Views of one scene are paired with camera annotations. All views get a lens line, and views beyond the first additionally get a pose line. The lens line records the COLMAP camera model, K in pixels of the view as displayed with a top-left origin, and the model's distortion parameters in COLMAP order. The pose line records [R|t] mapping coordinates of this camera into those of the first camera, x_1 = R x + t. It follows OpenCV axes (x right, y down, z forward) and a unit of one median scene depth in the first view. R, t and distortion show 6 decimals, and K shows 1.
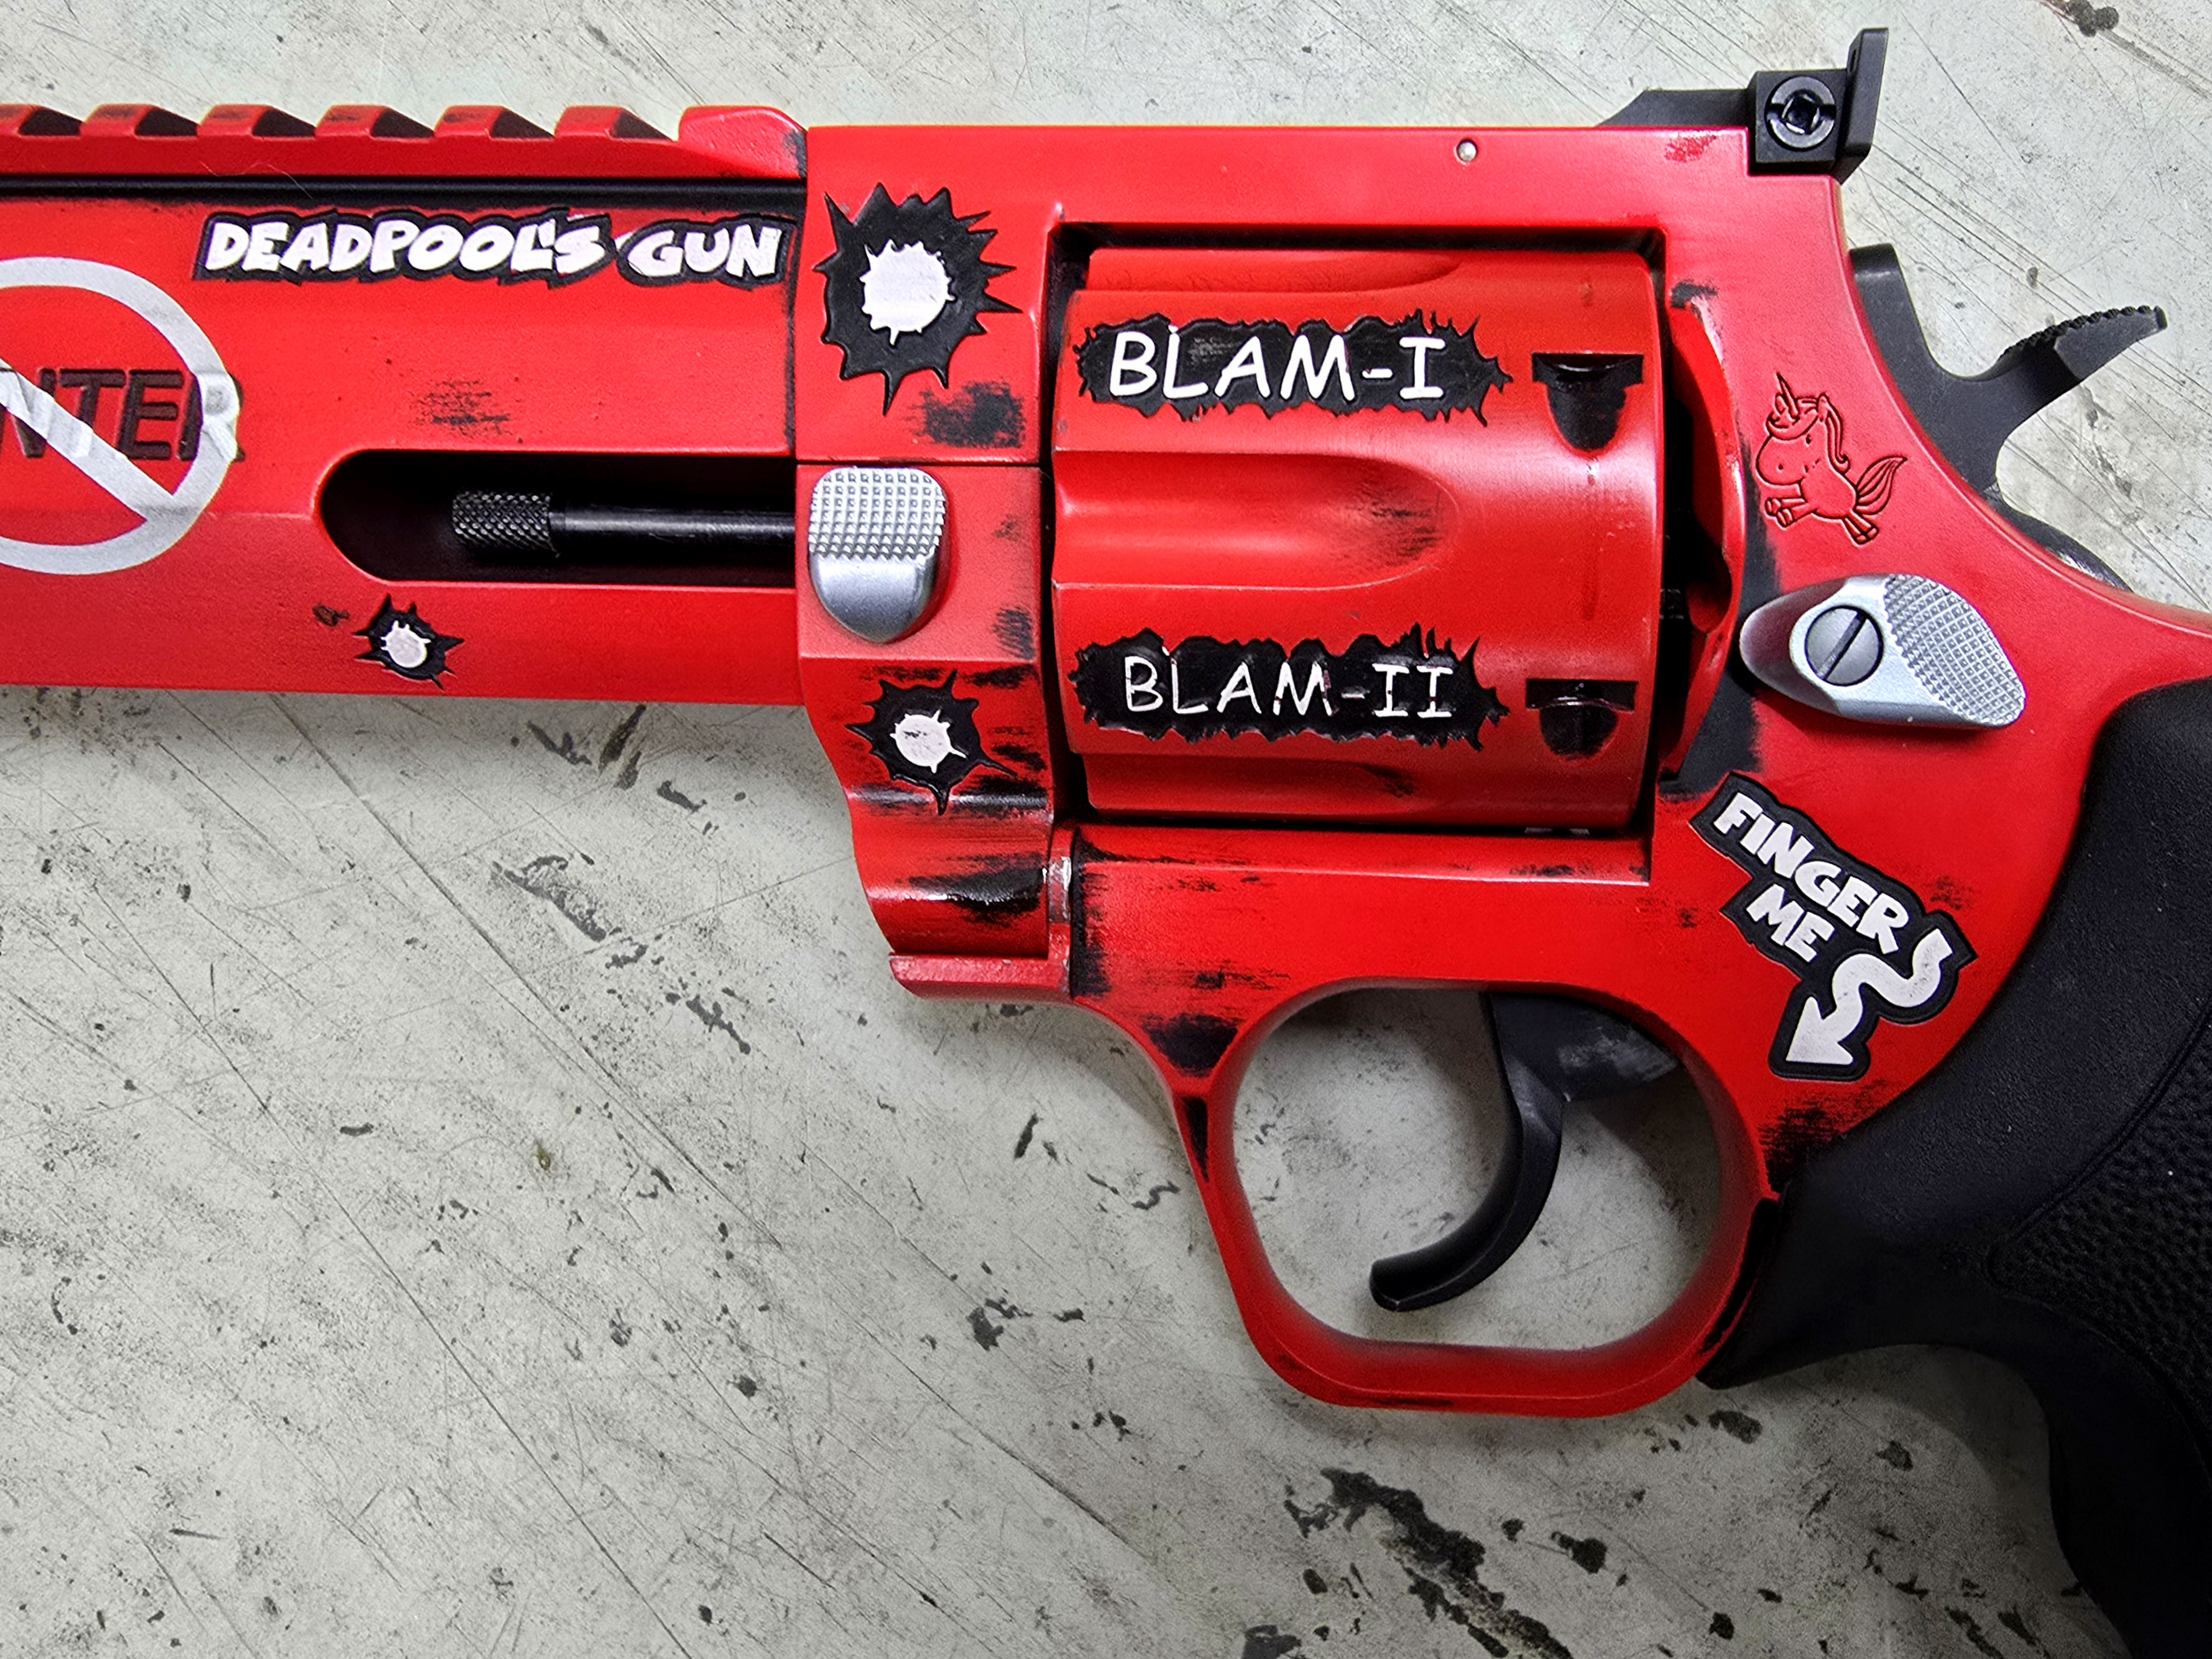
lens RADIAL K [[897.6, 0, 1106.5], [0, 897.6, 826.9], [0, 0, 1]] dist [0.001321, -0.000455]
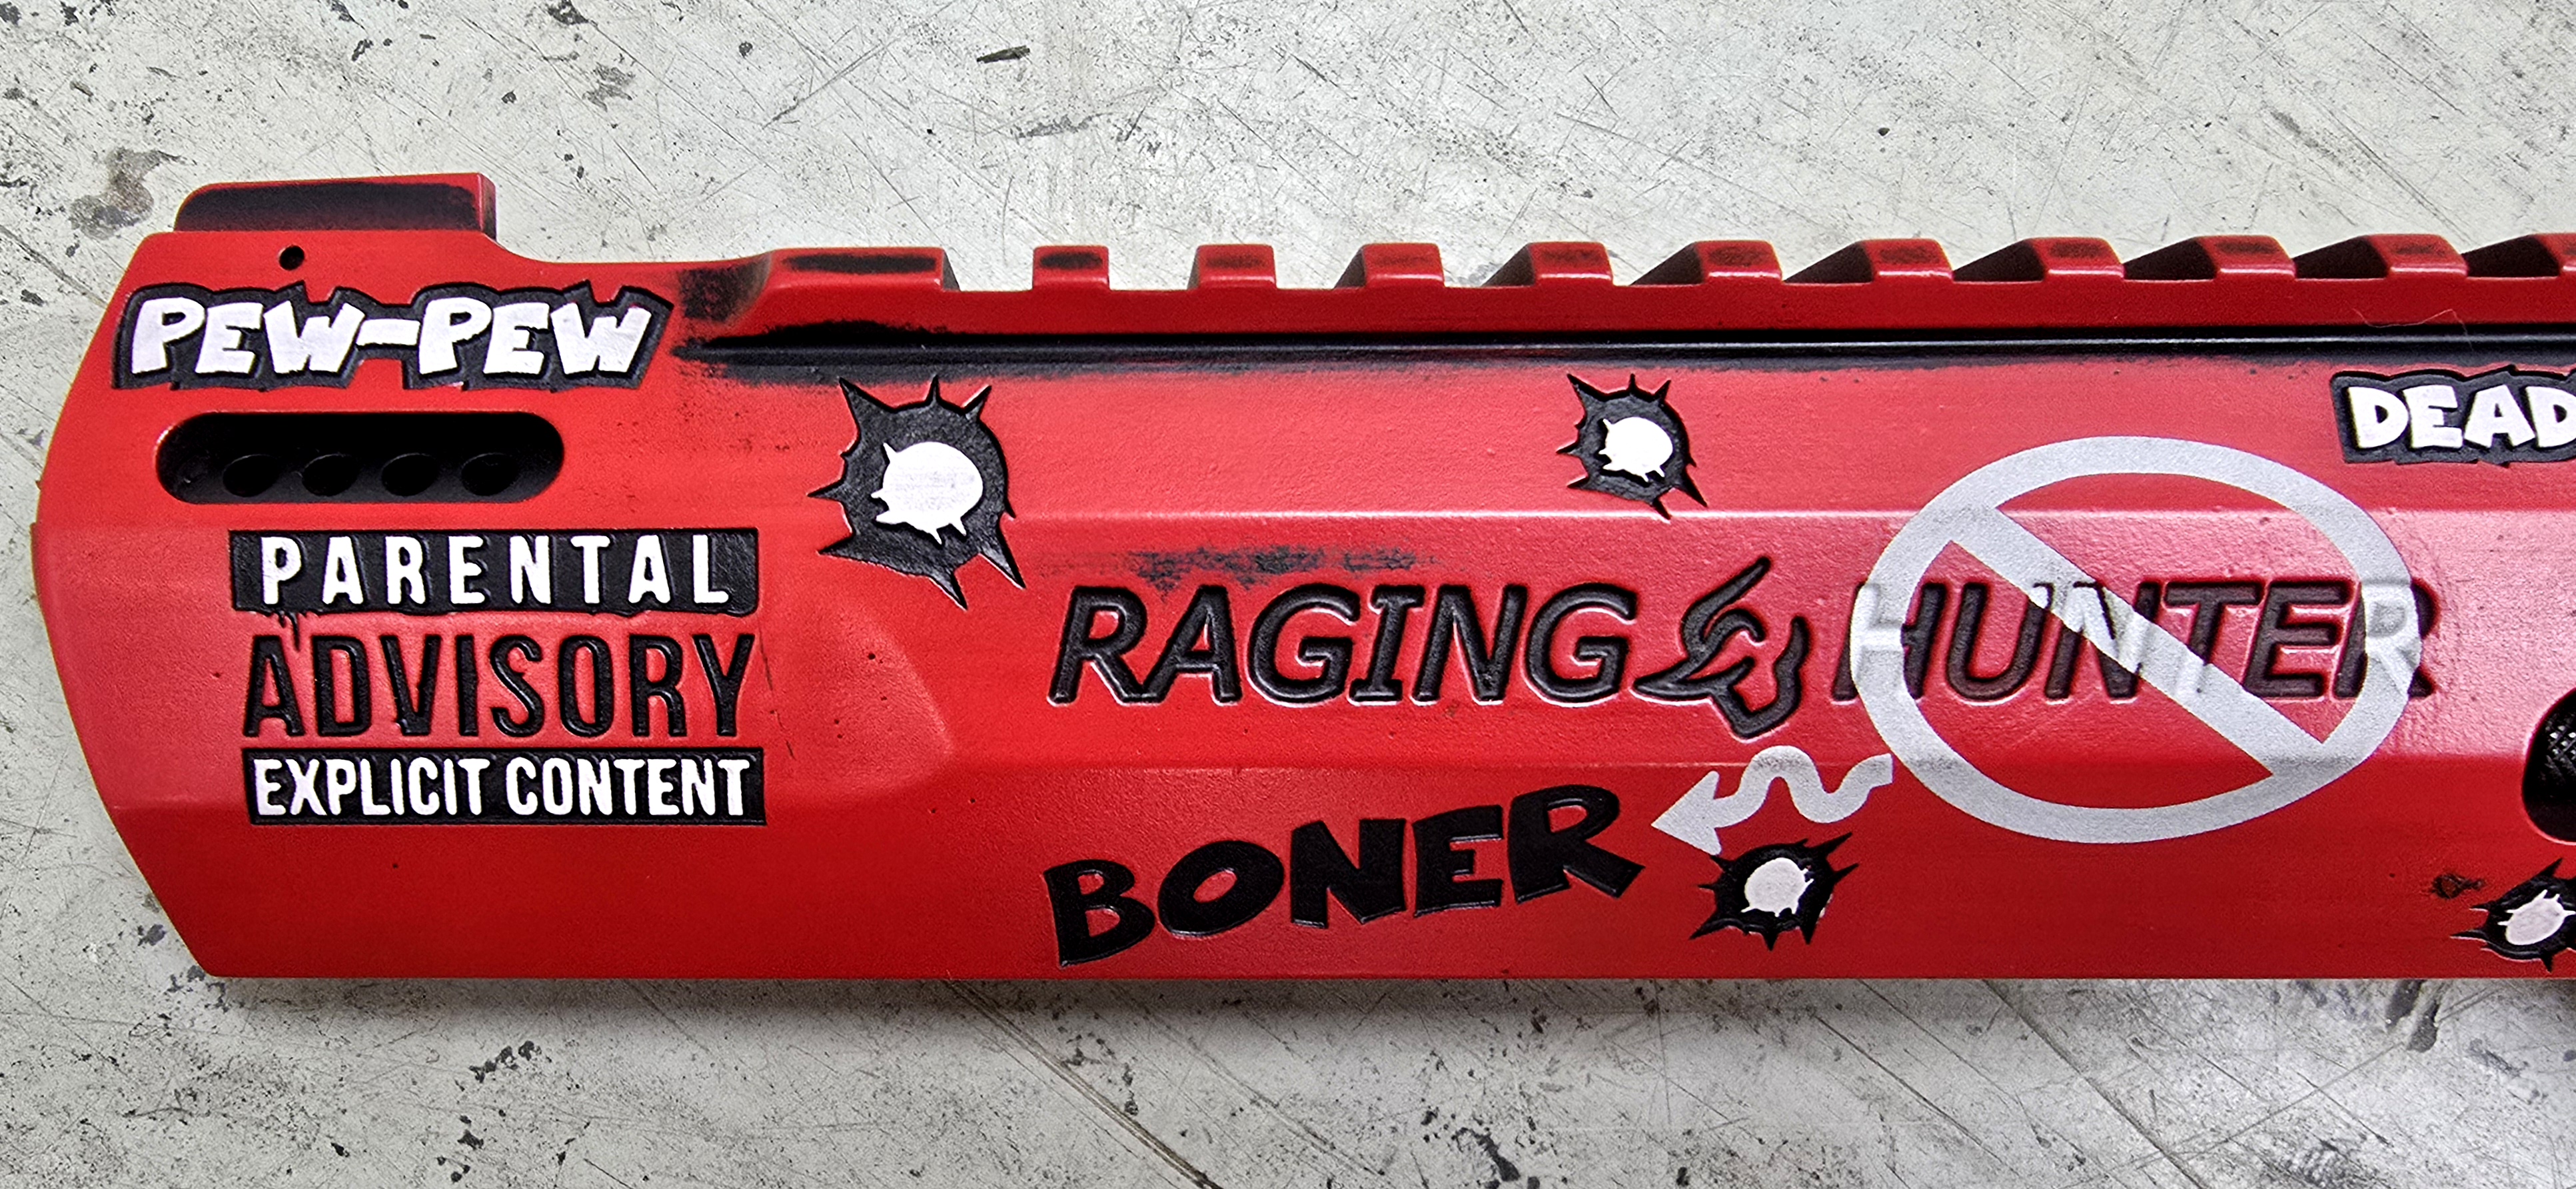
lens RADIAL K [[931.3, 0, 1266.7], [0, 931.3, 880.1], [0, 0, 1]] dist [-0.000903, -0.000109]
pose [[0.998927, -0.038347, 0.025964, -1.579740], [0.038580, 0.999219, -0.008550, -0.227111], [-0.025616, 0.009543, 0.999626, 0.190784]]
